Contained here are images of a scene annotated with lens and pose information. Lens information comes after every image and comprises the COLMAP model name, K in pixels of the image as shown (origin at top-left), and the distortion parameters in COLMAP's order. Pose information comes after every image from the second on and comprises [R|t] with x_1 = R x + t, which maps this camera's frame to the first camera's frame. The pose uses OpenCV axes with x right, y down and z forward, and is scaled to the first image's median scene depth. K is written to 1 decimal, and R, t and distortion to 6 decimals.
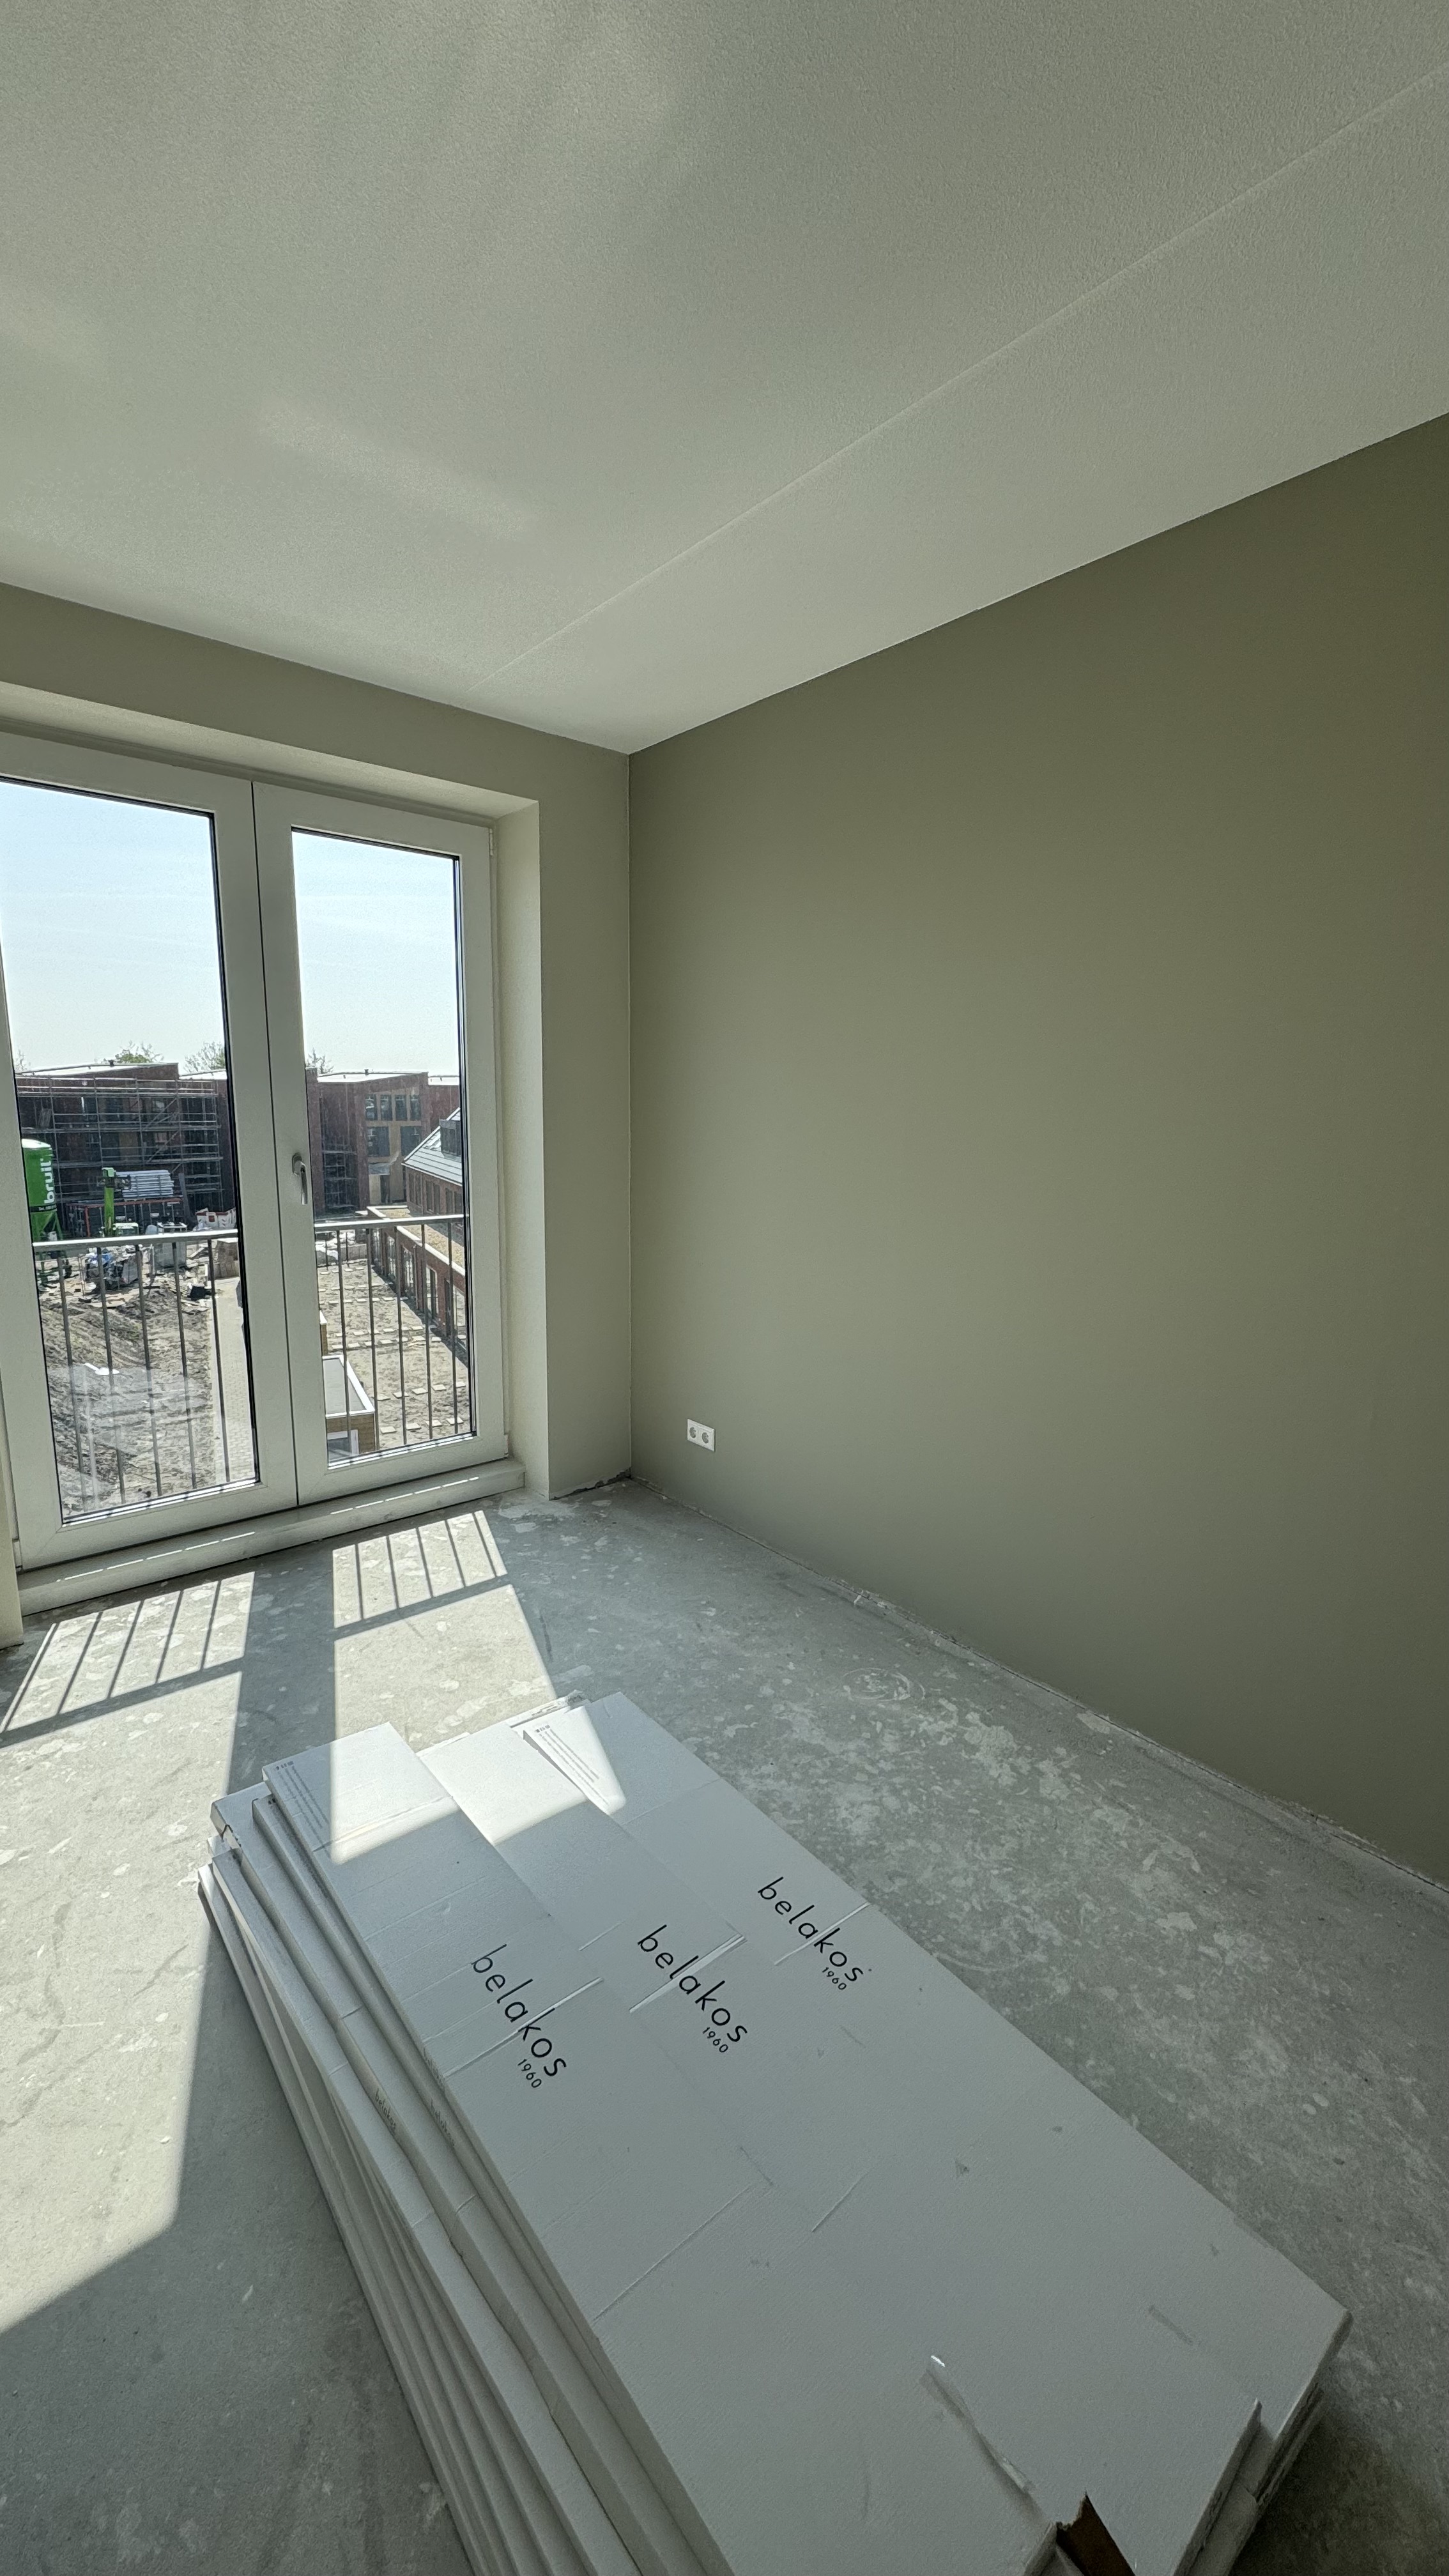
lens RADIAL K [[1015.9, 0, 724.0], [0, 1015.9, 1290.6], [0, 0, 1]] dist [0.001528, 0.000990]
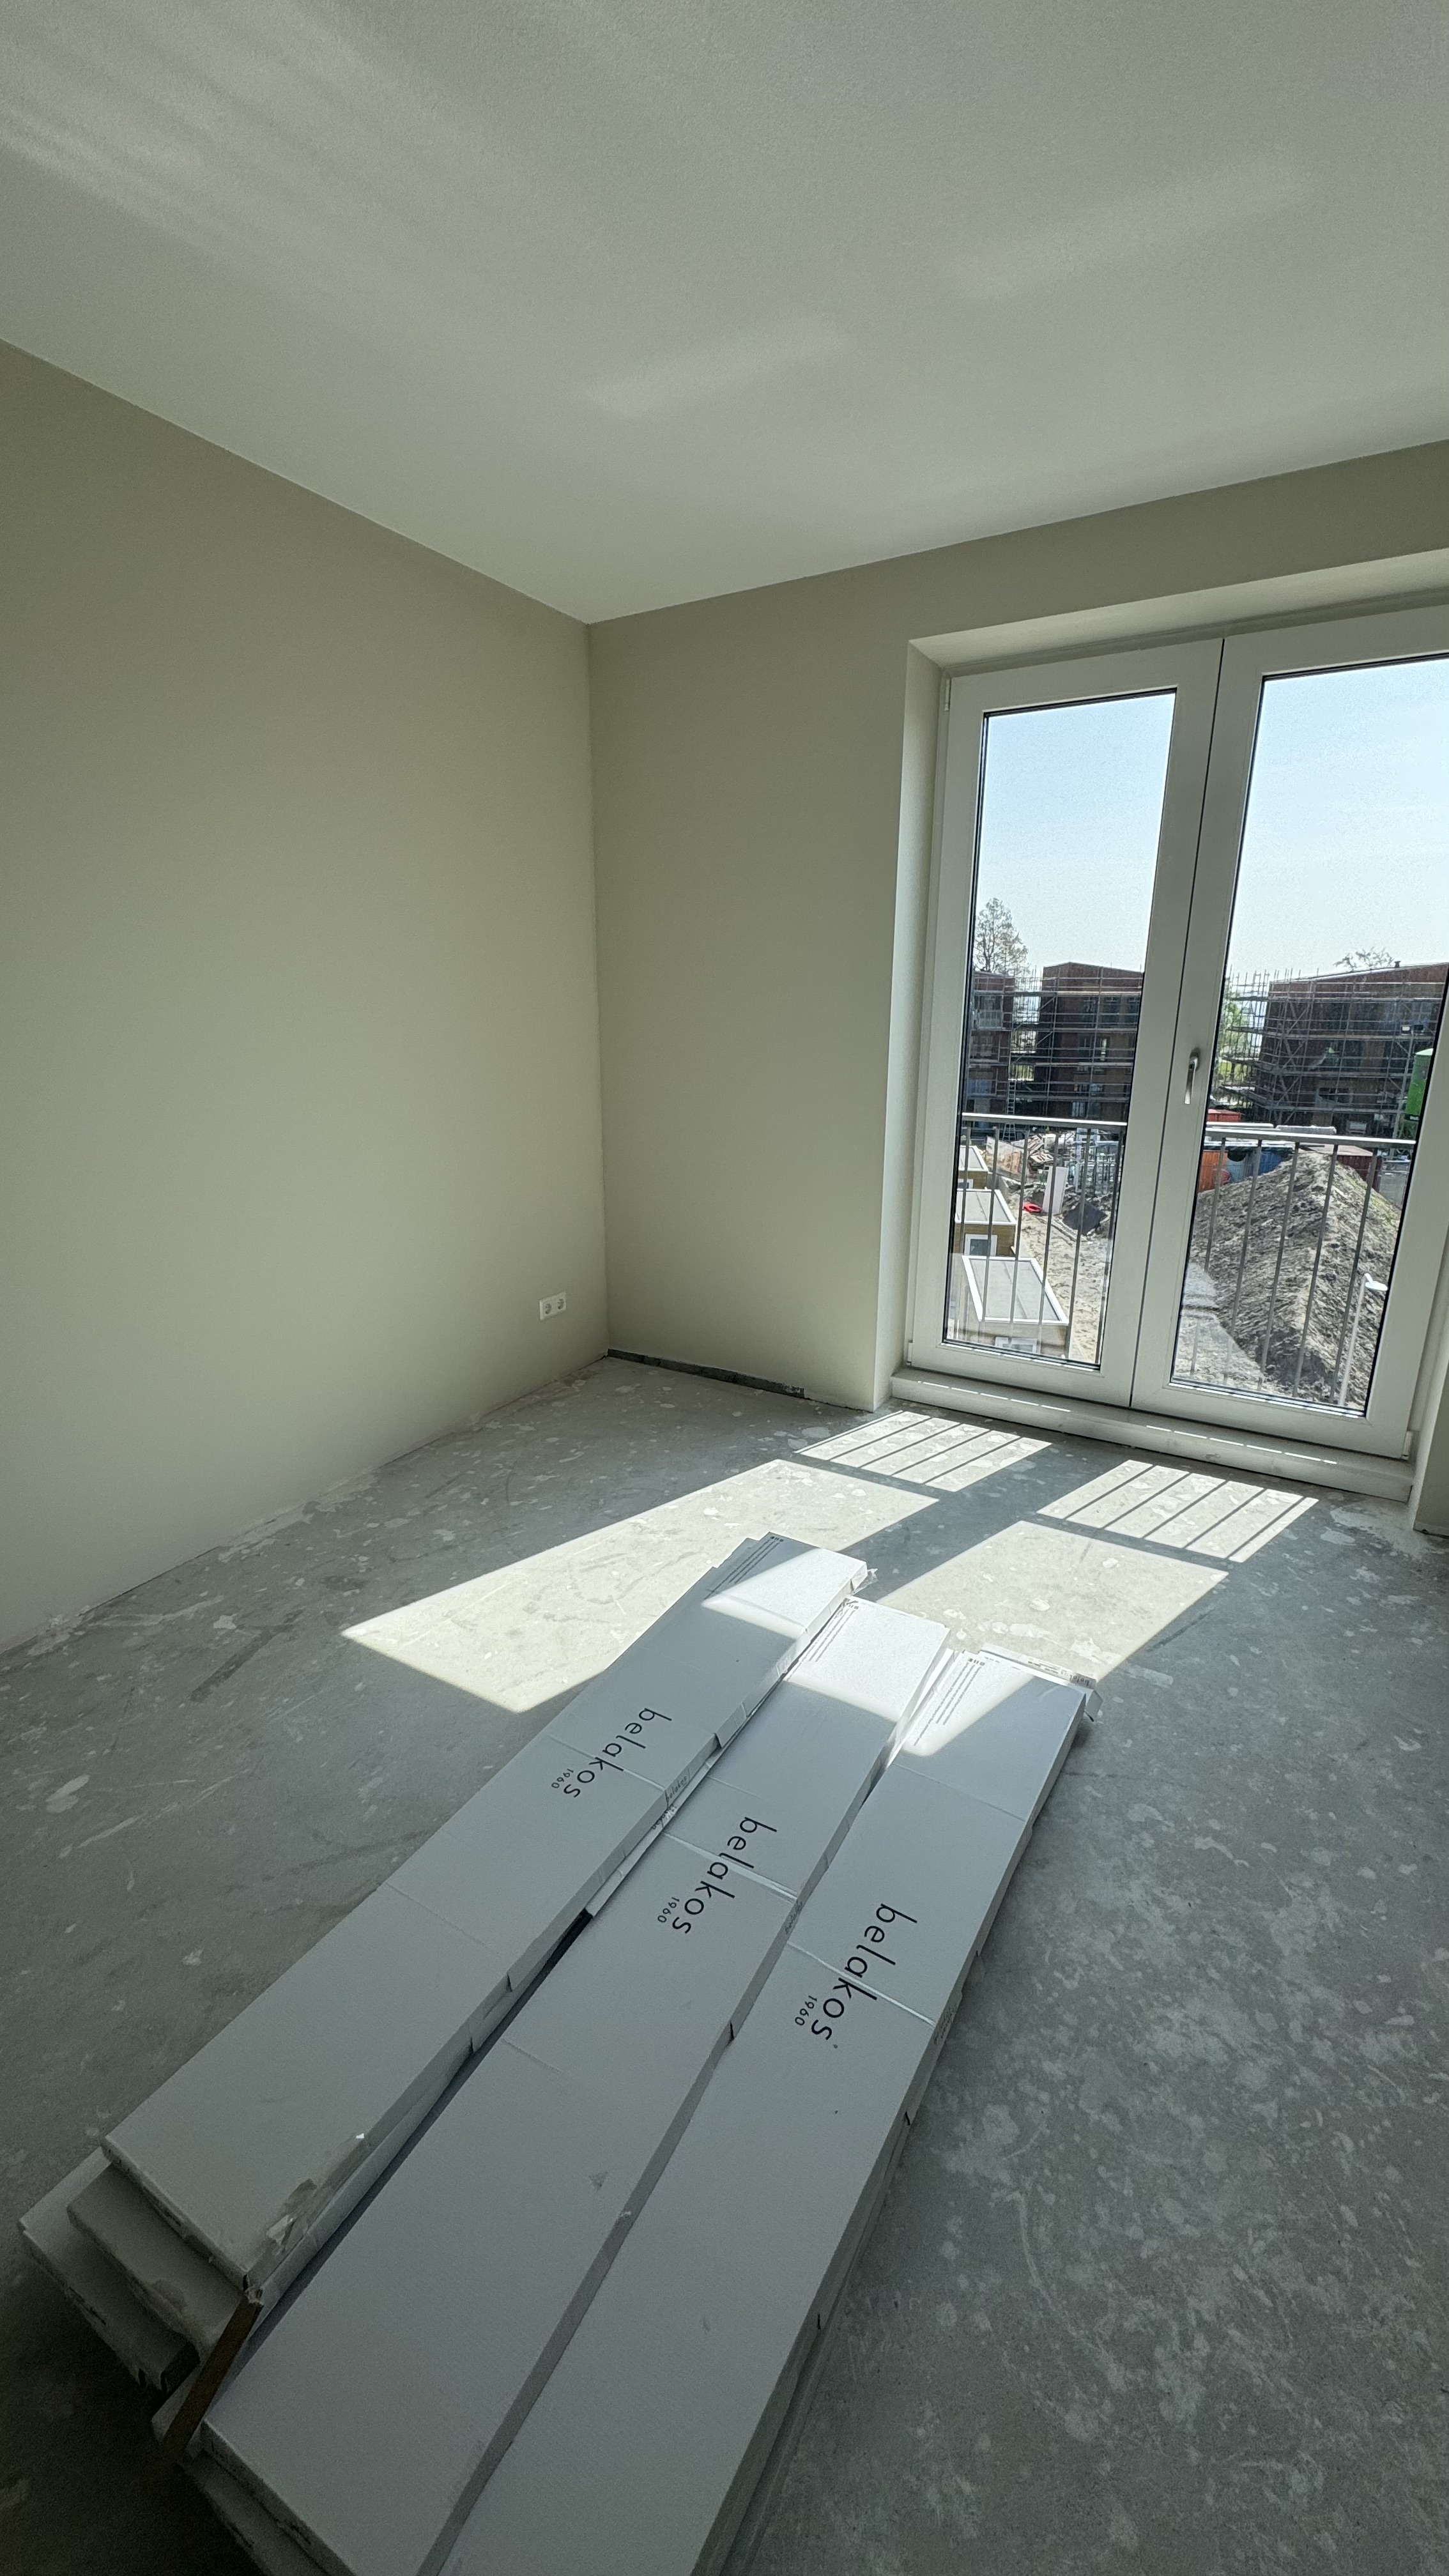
lens RADIAL K [[1015.9, 0, 723.8], [0, 1015.9, 1285.4], [0, 0, 1]] dist [0.001528, 0.000990]
pose [[0.346290, 0.249096, -0.904453, 0.399627], [-0.173689, 0.964460, 0.199122, -0.041755], [0.921909, 0.088139, 0.377248, 0.313701]]
